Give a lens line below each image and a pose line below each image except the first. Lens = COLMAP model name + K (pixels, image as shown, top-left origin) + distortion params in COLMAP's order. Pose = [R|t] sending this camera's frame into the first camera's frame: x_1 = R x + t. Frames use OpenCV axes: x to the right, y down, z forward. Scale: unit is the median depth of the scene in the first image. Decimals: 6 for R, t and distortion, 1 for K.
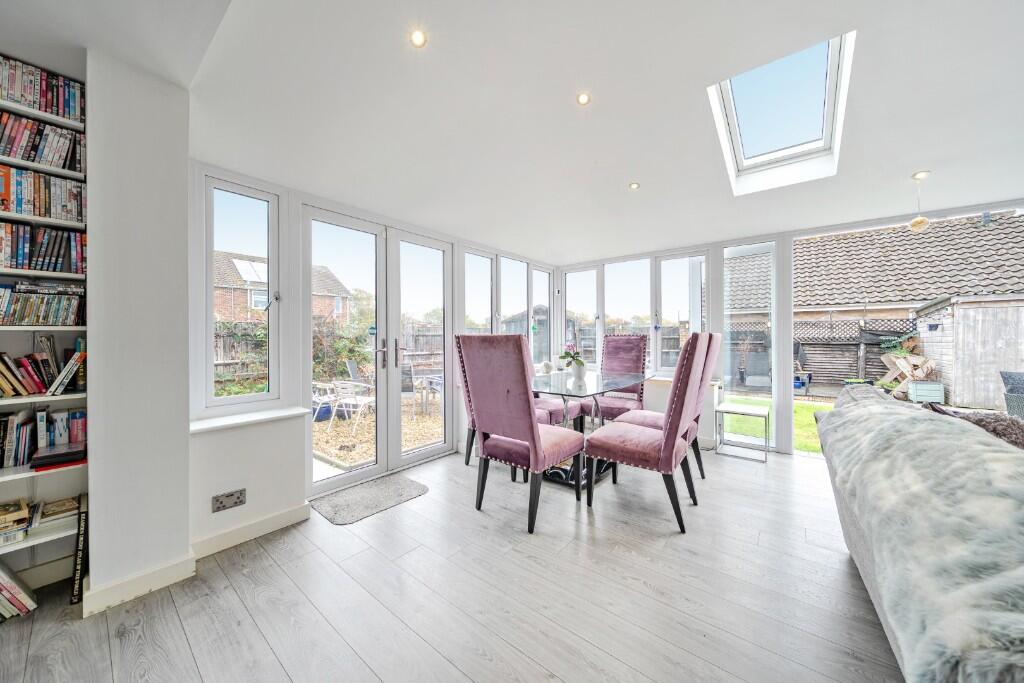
lens RADIAL K [[361.7, 0, 508.4], [0, 361.7, 338.8], [0, 0, 1]] dist [0.000581, 0.000000]
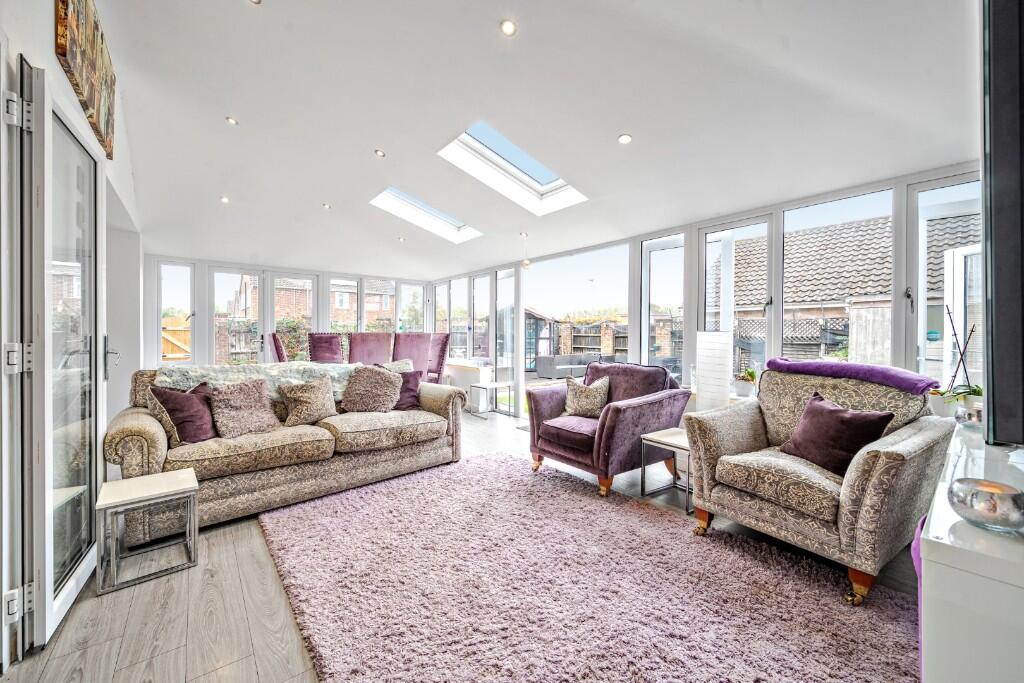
lens RADIAL K [[385.8, 0, 514.2], [0, 385.8, 337.8], [0, 0, 1]] dist [-0.009545, -0.000019]
pose [[0.972493, 0.008192, -0.232786, 0.597701], [-0.007494, 0.999964, 0.003885, 0.000054], [0.232810, -0.002034, 0.972520, -0.244018]]
